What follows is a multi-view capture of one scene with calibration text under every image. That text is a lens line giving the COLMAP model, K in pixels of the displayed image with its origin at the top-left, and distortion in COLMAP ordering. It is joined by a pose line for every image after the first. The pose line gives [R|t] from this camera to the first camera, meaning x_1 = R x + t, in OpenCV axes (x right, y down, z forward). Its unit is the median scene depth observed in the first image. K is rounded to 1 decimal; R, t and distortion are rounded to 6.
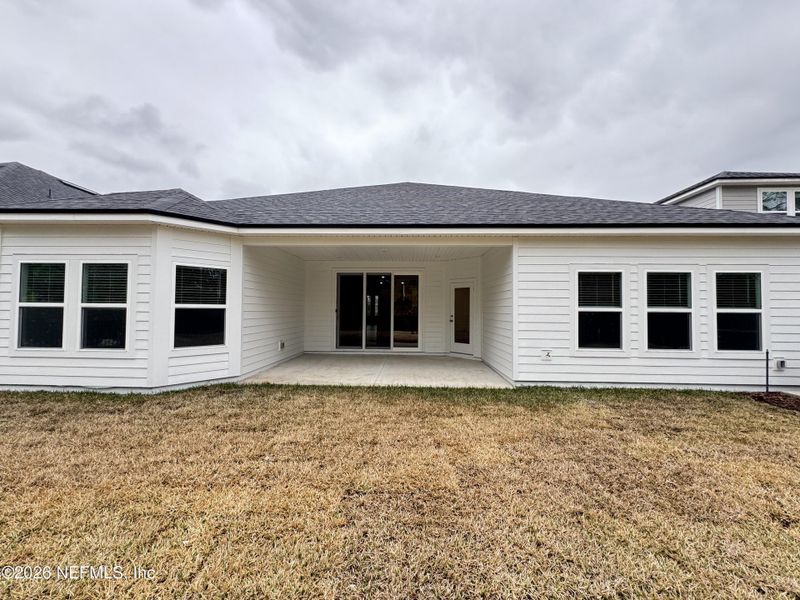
lens RADIAL K [[319.7, 0, 400.0], [0, 319.7, 300.0], [0, 0, 1]] dist [-0.000459, 0.000101]
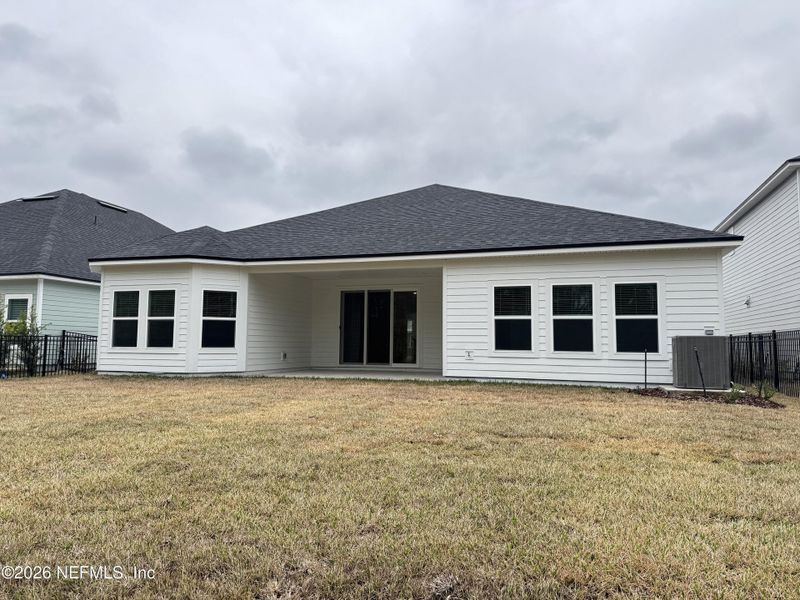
lens RADIAL K [[557.2, 0, 402.7], [0, 557.2, 301.7], [0, 0, 1]] dist [0.092256, -0.104178]
pose [[0.964572, -0.020294, -0.263038, 0.766954], [0.006609, 0.998583, -0.052806, 0.076544], [0.263737, 0.049196, 0.963339, -1.112588]]
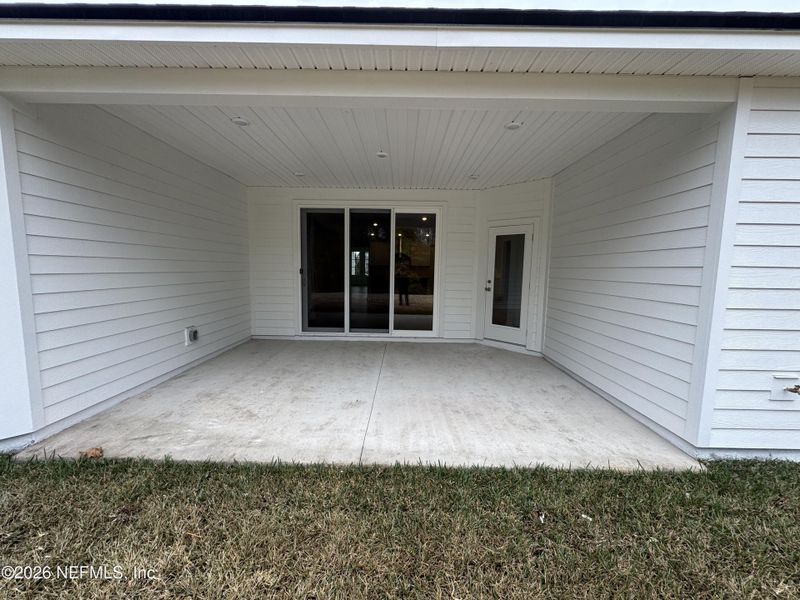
lens RADIAL K [[319.7, 0, 400.0], [0, 319.7, 300.0], [0, 0, 1]] dist [-0.000459, 0.000101]
pose [[0.999499, 0.006385, 0.031012, -0.045341], [-0.010380, 0.991401, 0.130443, 0.010723], [-0.029913, -0.130699, 0.990971, 0.616949]]
